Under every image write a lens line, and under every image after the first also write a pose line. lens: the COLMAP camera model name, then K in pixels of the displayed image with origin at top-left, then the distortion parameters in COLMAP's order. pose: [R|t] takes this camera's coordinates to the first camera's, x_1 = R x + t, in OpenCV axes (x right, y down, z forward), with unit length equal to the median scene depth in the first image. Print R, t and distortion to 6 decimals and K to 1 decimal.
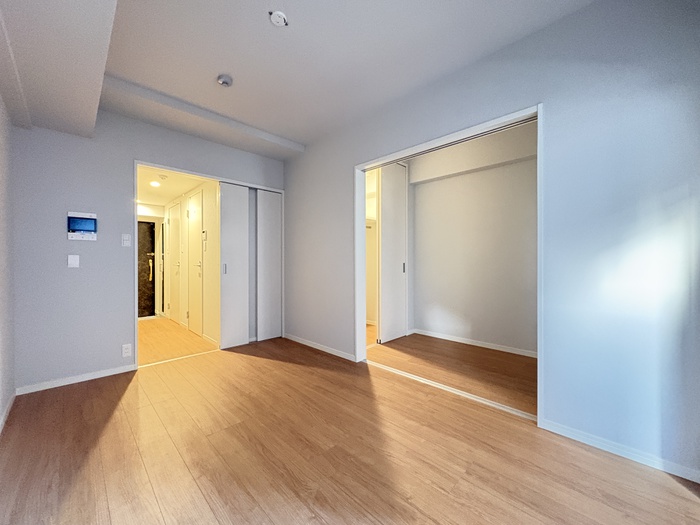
lens RADIAL K [[280.7, 0, 351.4], [0, 280.7, 261.9], [0, 0, 1]] dist [-0.000633, -0.000057]
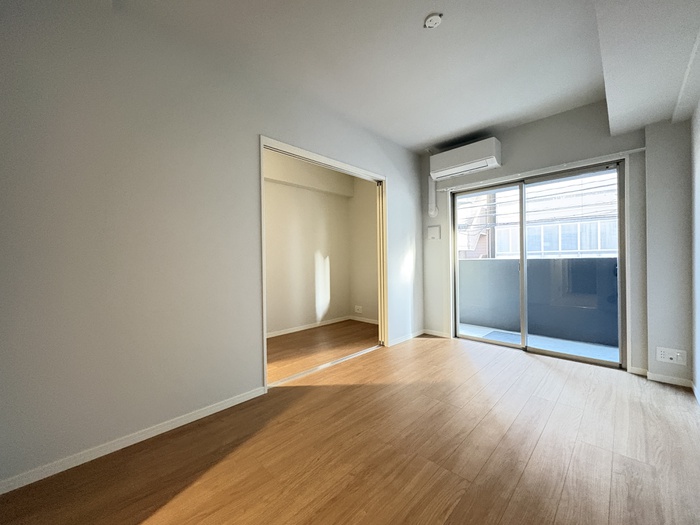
lens RADIAL K [[280.7, 0, 351.3], [0, 280.7, 261.7], [0, 0, 1]] dist [-0.000633, -0.000057]
pose [[-0.012899, -0.002214, 0.999914, -0.873854], [0.011691, 0.999929, 0.002365, 0.001678], [-0.999848, 0.011721, -0.012873, 0.903764]]
